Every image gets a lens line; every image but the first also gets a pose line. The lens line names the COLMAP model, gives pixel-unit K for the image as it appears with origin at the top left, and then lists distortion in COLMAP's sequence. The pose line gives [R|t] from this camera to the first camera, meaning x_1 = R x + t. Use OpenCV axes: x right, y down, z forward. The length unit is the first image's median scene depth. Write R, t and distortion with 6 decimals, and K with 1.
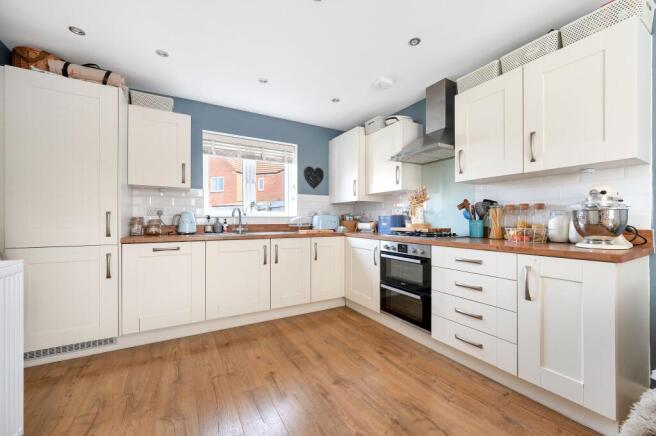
lens RADIAL K [[268.7, 0, 328.6], [0, 268.7, 218.5], [0, 0, 1]] dist [-0.000053, -0.000086]
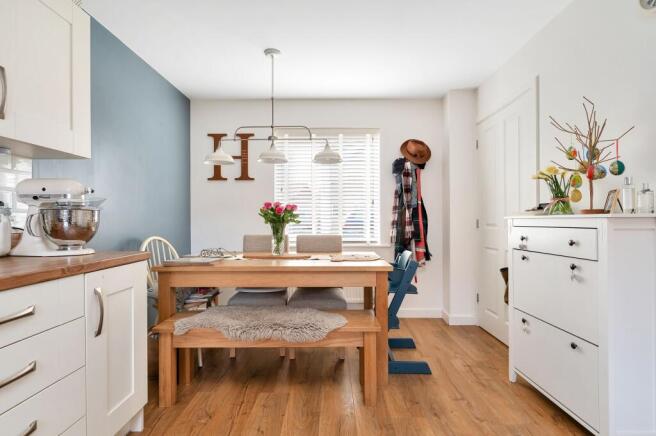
lens RADIAL K [[268.7, 0, 330.0], [0, 268.7, 223.3], [0, 0, 1]] dist [-0.000053, -0.000086]
pose [[-0.854777, -0.000399, 0.518995, -0.134075], [-0.001642, 0.999997, -0.001936, 0.011695], [-0.518992, -0.002507, -0.854775, 1.303592]]
